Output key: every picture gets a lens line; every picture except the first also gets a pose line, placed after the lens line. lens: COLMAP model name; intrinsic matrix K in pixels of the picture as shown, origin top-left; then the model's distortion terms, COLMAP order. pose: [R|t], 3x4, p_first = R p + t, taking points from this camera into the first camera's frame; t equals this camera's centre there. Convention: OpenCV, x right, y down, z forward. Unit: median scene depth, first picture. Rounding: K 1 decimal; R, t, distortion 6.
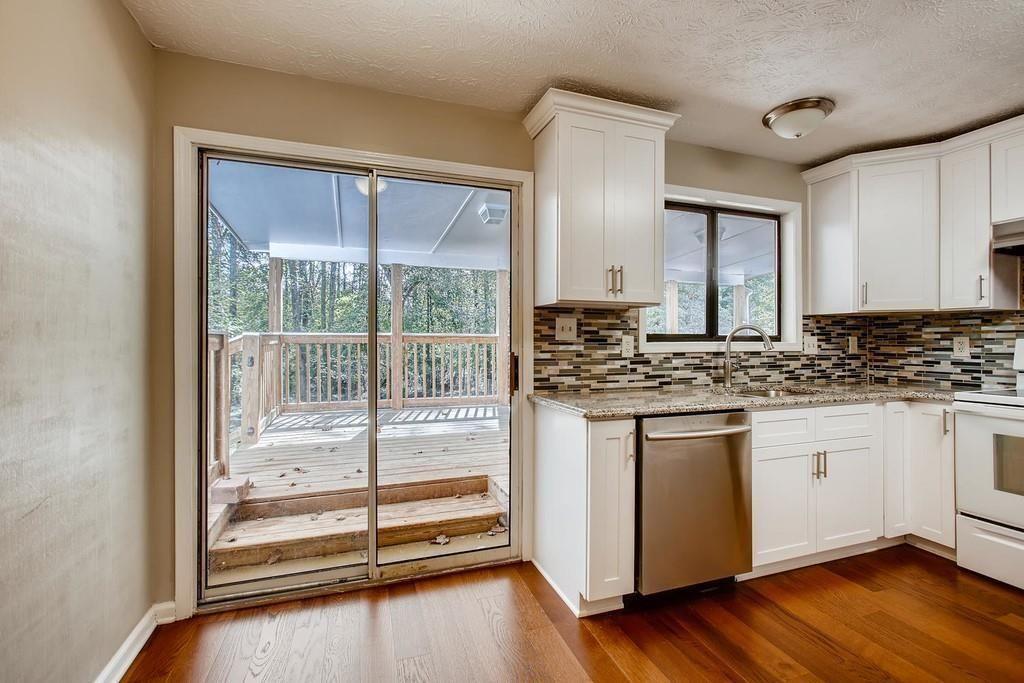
lens RADIAL K [[461.0, 0, 521.7], [0, 461.0, 337.7], [0, 0, 1]] dist [0.000705, 0.001127]
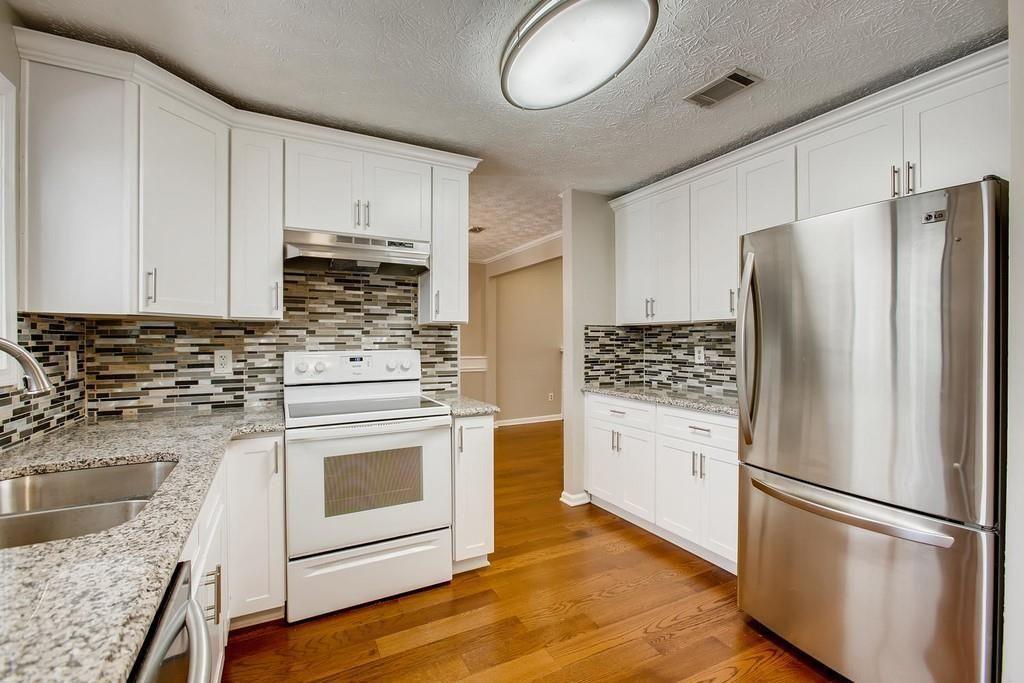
lens RADIAL K [[459.7, 0, 512.0], [0, 459.7, 341.5], [0, 0, 1]] dist [0.000869, 0.000333]
pose [[-0.127441, -0.006779, 0.991823, 0.051556], [-0.005240, 0.999967, 0.006161, -0.026662], [-0.991832, -0.004412, -0.127473, 0.612740]]
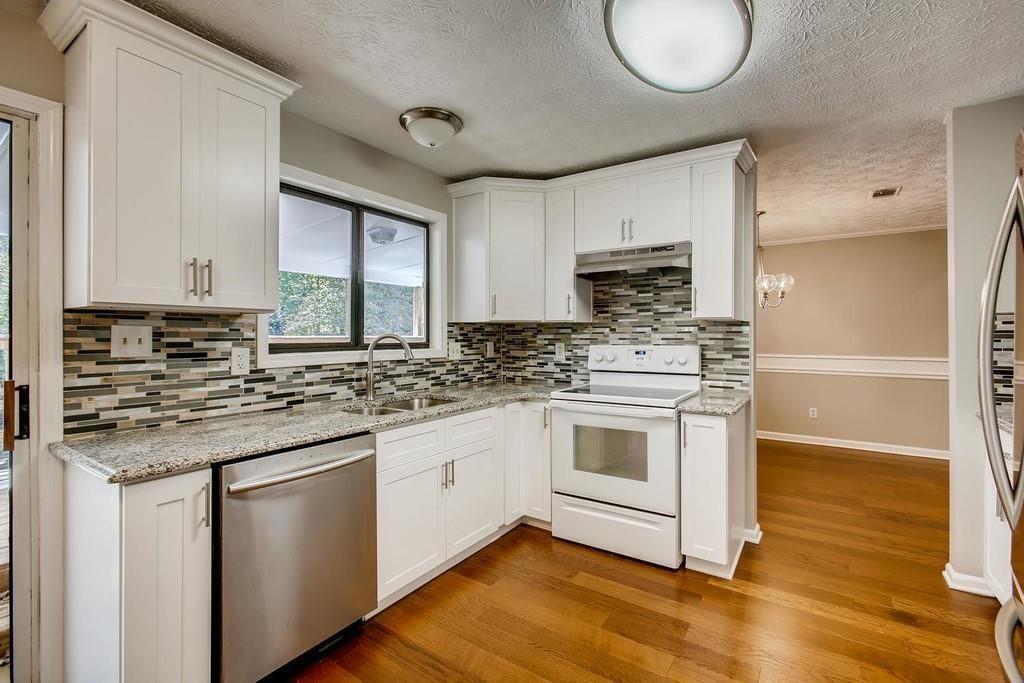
lens RADIAL K [[456.0, 0, 517.5], [0, 456.0, 335.5], [0, 0, 1]] dist [-0.001694, -0.000090]
pose [[0.811162, -0.002739, 0.584815, 0.156277], [-0.000728, 0.999984, 0.005693, -0.029858], [-0.584821, -0.005043, 0.811147, 0.084076]]
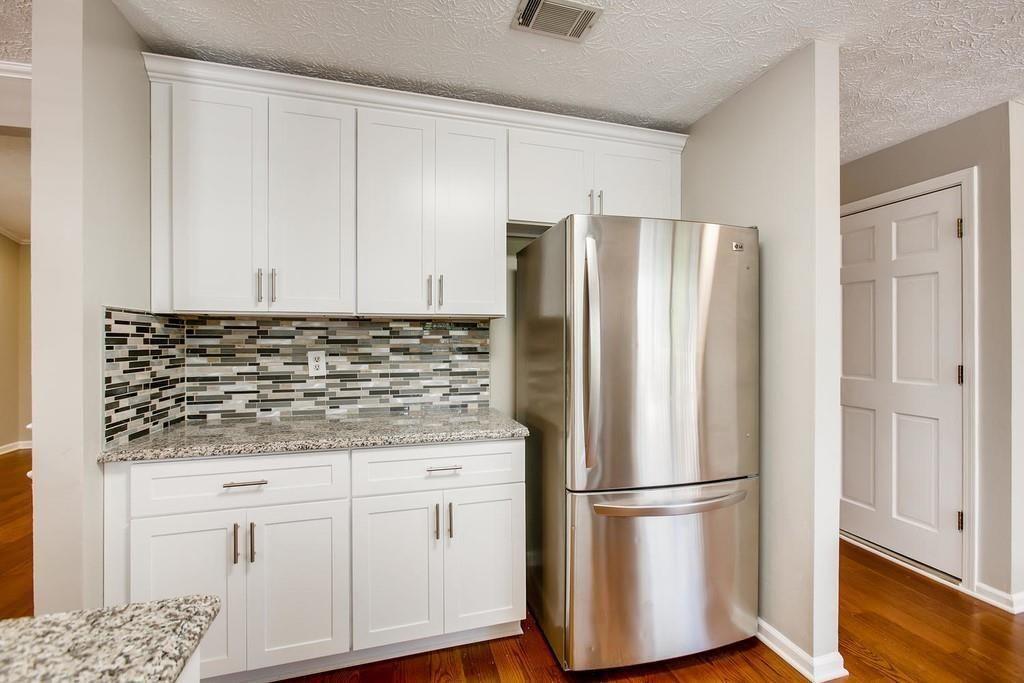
lens RADIAL K [[453.6, 0, 512.0], [0, 453.6, 341.5], [0, 0, 1]] dist [-0.001128, -0.000175]
pose [[-0.997549, -0.004431, 0.069835, 0.778535], [-0.004575, 0.999988, -0.001904, -0.025851], [-0.069825, -0.002218, -0.997557, 0.752140]]
